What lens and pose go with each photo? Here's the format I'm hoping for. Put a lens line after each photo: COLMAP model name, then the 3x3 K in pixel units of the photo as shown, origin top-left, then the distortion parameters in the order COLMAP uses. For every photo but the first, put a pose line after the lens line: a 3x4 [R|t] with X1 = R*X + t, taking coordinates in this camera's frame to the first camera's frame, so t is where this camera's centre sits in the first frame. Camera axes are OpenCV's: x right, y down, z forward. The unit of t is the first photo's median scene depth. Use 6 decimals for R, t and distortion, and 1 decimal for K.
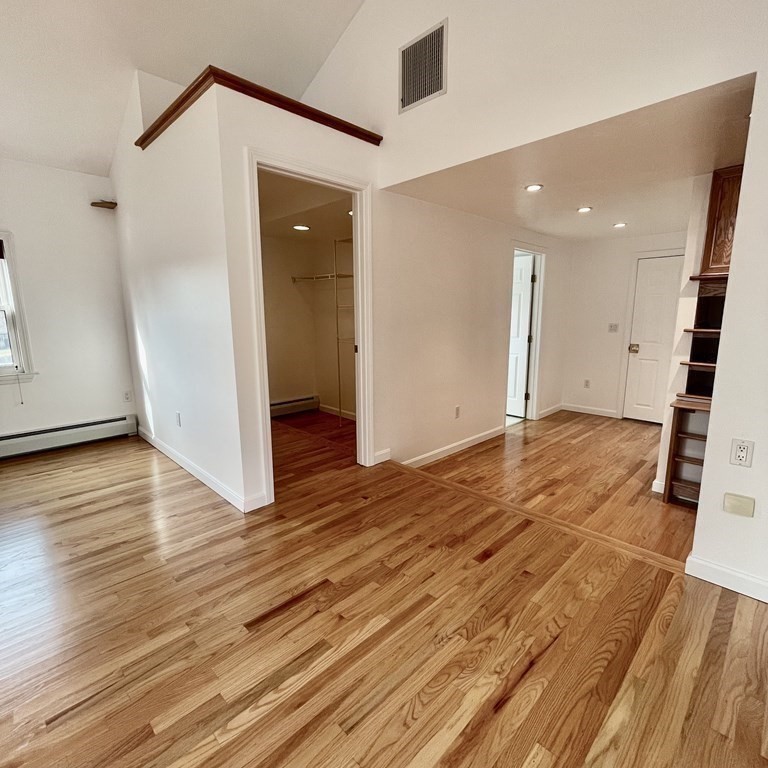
lens RADIAL K [[413.8, 0, 387.9], [0, 413.8, 386.5], [0, 0, 1]] dist [-0.014396, 0.007130]
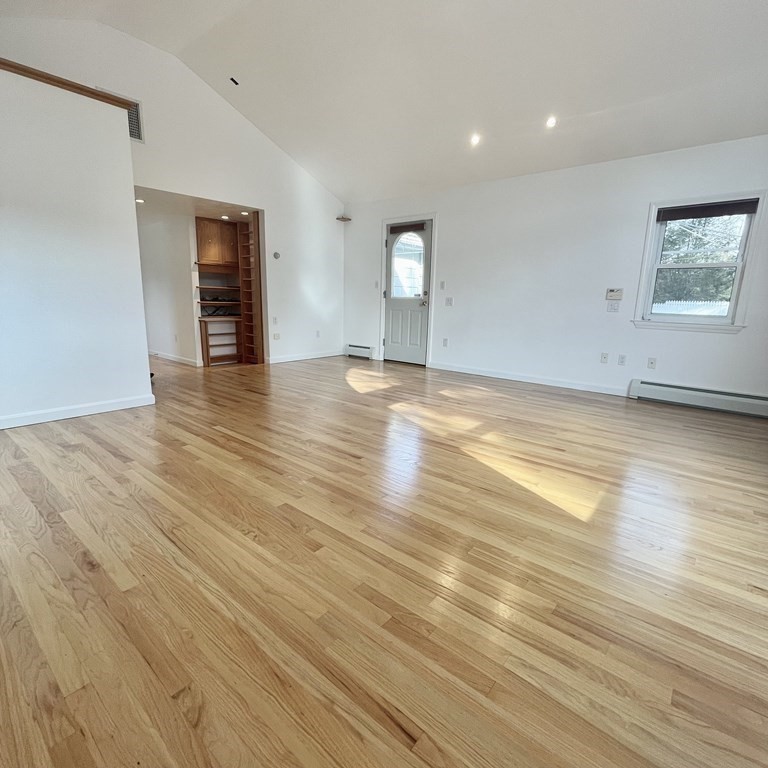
lens RADIAL K [[413.8, 0, 389.0], [0, 413.8, 385.4], [0, 0, 1]] dist [-0.014396, 0.007130]
pose [[-0.092593, -0.207019, 0.973945, -1.781269], [0.163473, 0.961714, 0.219961, 0.055407], [-0.982193, 0.179581, -0.055206, 0.246558]]
